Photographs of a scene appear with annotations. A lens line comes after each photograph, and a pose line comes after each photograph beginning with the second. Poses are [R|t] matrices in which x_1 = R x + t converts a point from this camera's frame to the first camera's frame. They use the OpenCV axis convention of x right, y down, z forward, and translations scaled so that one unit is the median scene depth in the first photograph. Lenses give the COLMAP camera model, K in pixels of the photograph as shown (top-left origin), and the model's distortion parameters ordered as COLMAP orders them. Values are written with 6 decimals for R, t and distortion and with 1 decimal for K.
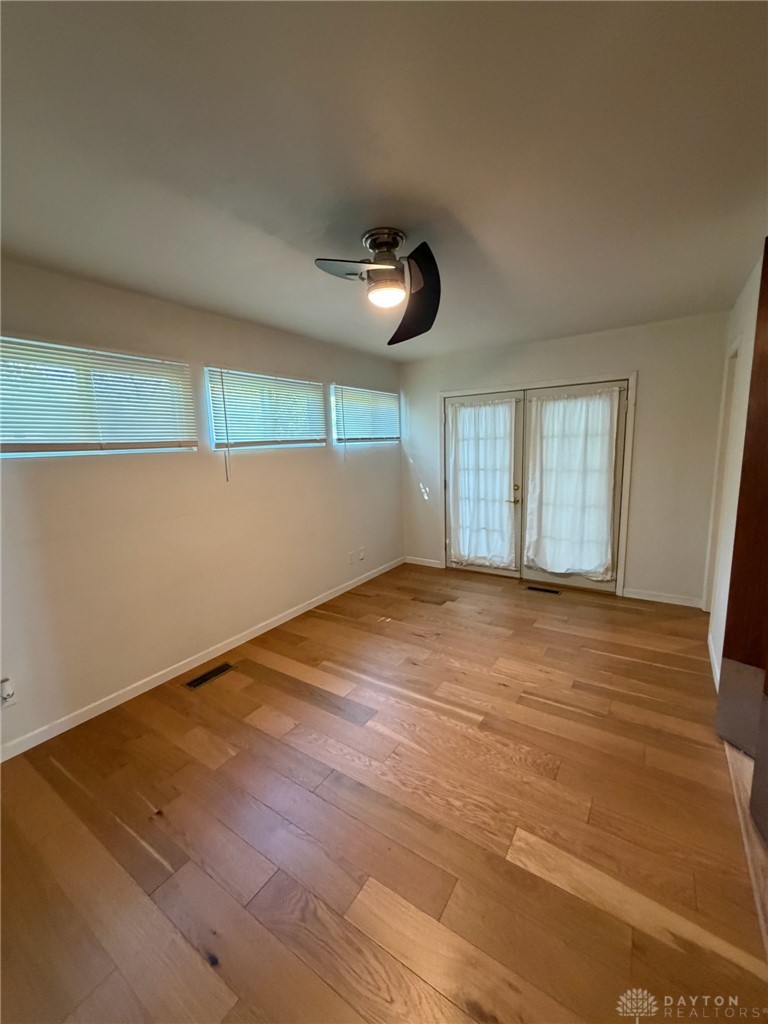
lens RADIAL K [[408.7, 0, 384.8], [0, 408.7, 509.4], [0, 0, 1]] dist [-0.000699, 0.000526]
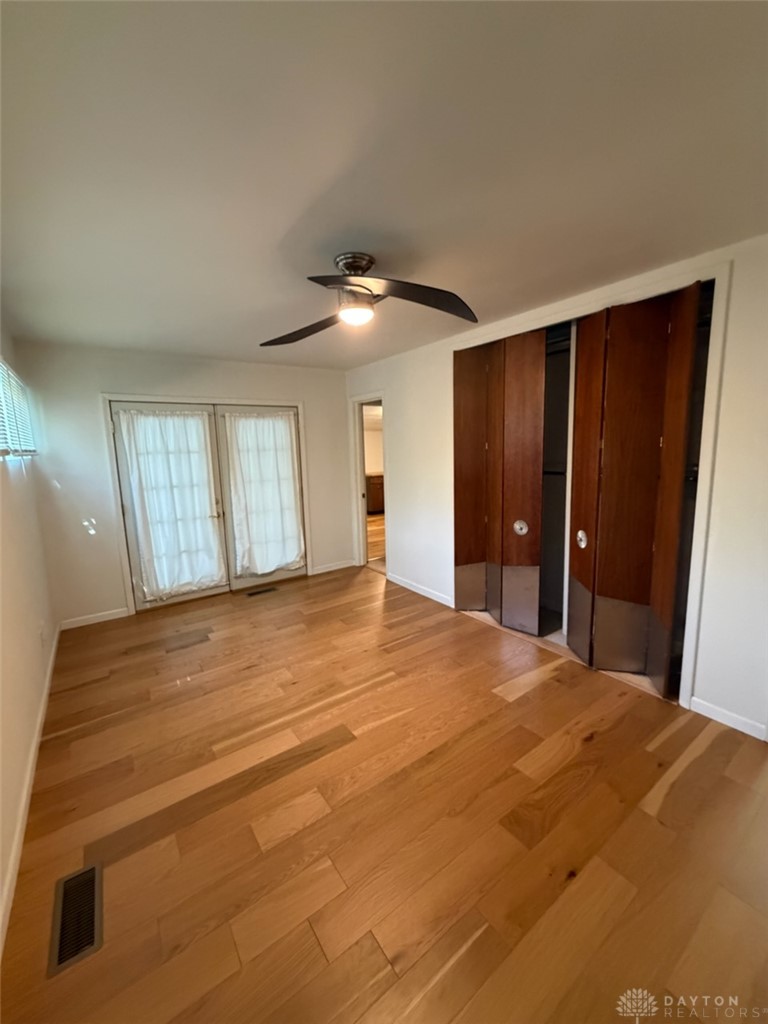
lens RADIAL K [[408.7, 0, 384.8], [0, 408.7, 509.4], [0, 0, 1]] dist [-0.000699, 0.000526]
pose [[0.356793, -0.120854, 0.926333, -0.471361], [0.165802, 0.984046, 0.064522, -0.032806], [-0.919352, 0.130567, 0.371138, 0.273027]]
